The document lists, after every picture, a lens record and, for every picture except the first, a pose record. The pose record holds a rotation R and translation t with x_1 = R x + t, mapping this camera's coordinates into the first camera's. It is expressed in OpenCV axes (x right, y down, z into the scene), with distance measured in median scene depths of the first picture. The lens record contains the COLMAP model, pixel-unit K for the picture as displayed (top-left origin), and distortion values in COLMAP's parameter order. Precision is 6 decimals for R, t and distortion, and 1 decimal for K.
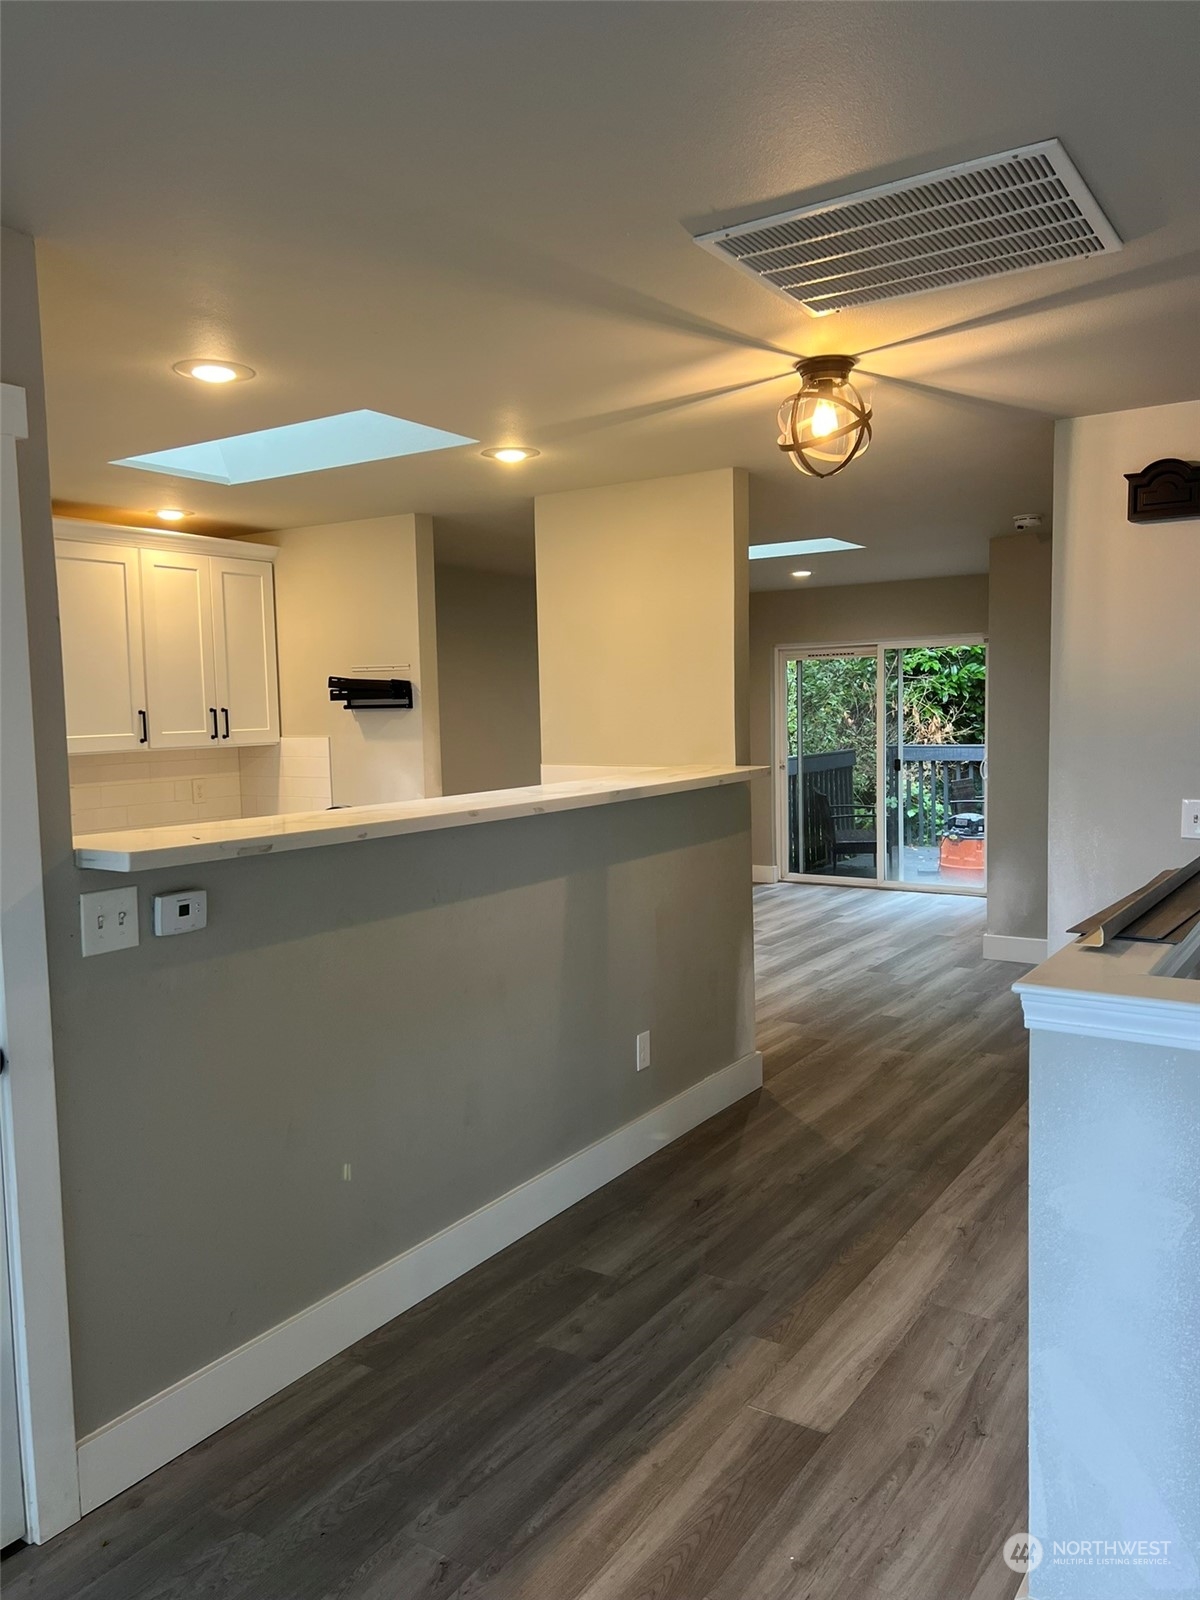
lens RADIAL K [[1211.0, 0, 593.0], [0, 1211.0, 786.5], [0, 0, 1]] dist [0.032592, -0.048591]
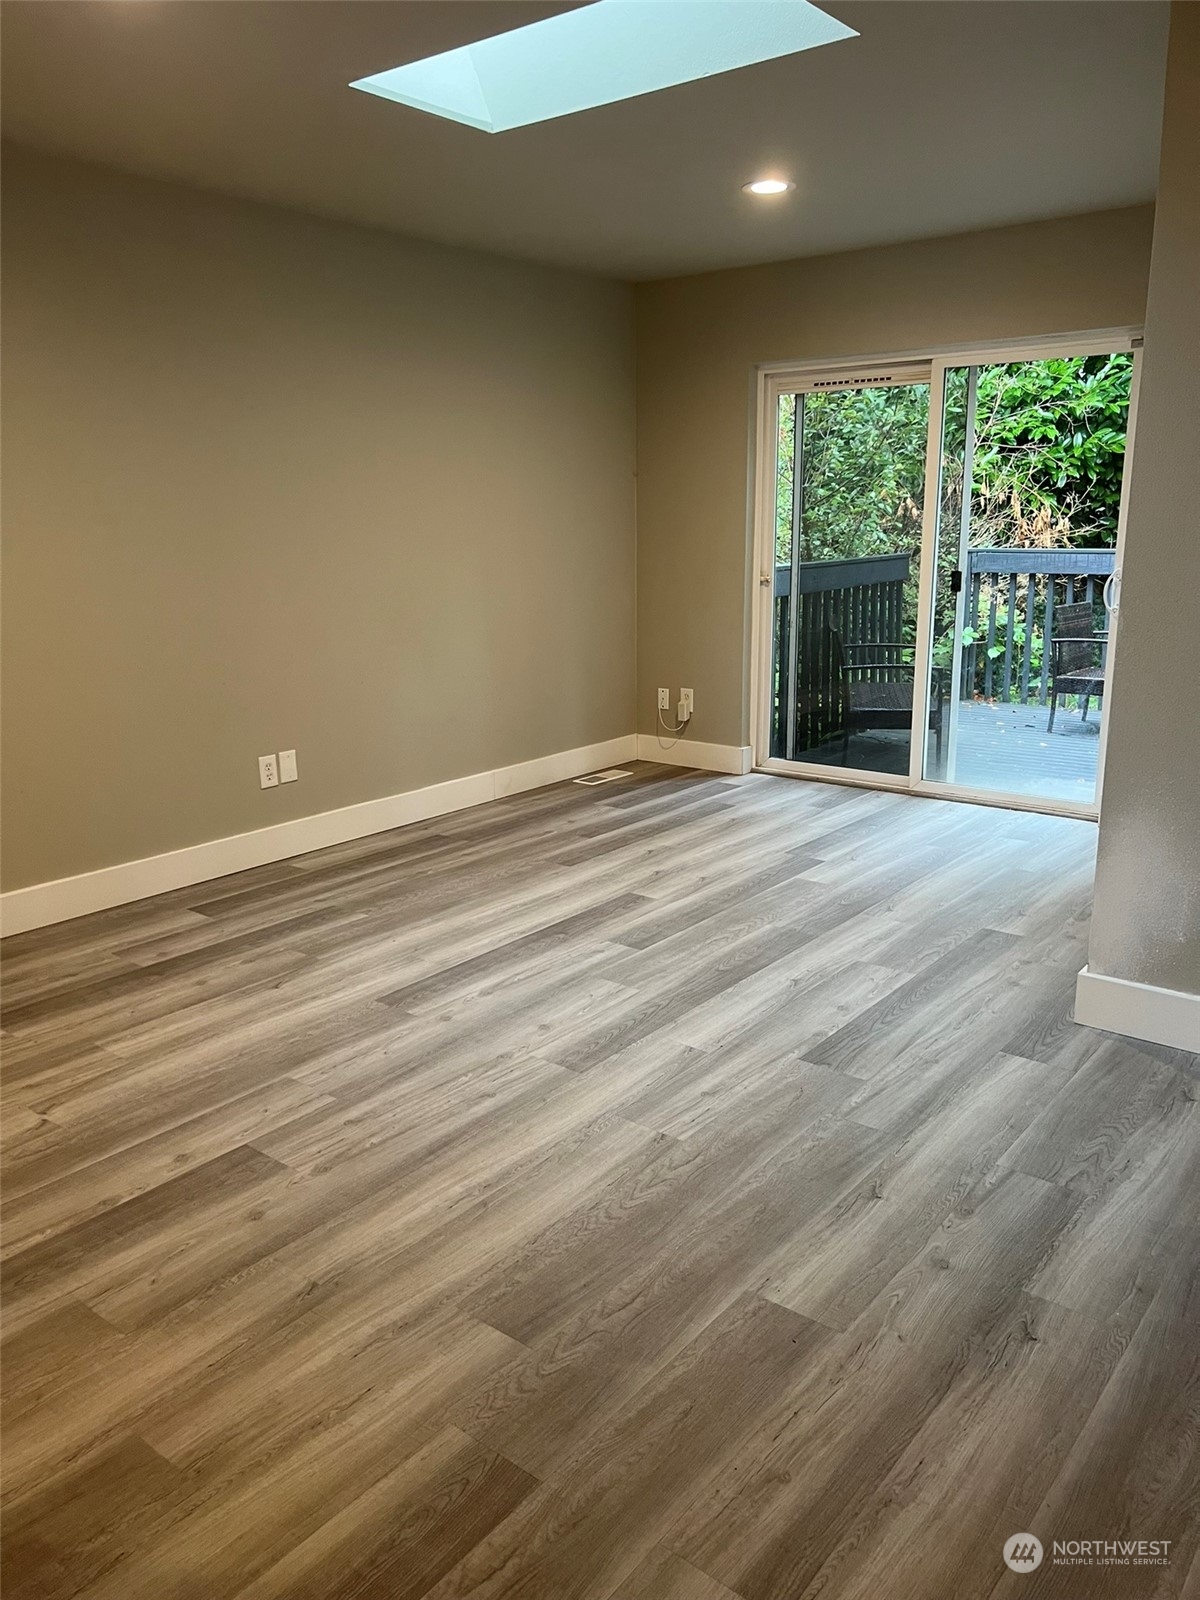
lens RADIAL K [[1211.0, 0, 597.6], [0, 1211.0, 792.4], [0, 0, 1]] dist [0.032592, -0.048591]
pose [[0.996569, 0.027692, -0.078001, 0.120420], [-0.014583, 0.986375, 0.163864, -0.010322], [0.081476, -0.162164, 0.983394, 0.376365]]
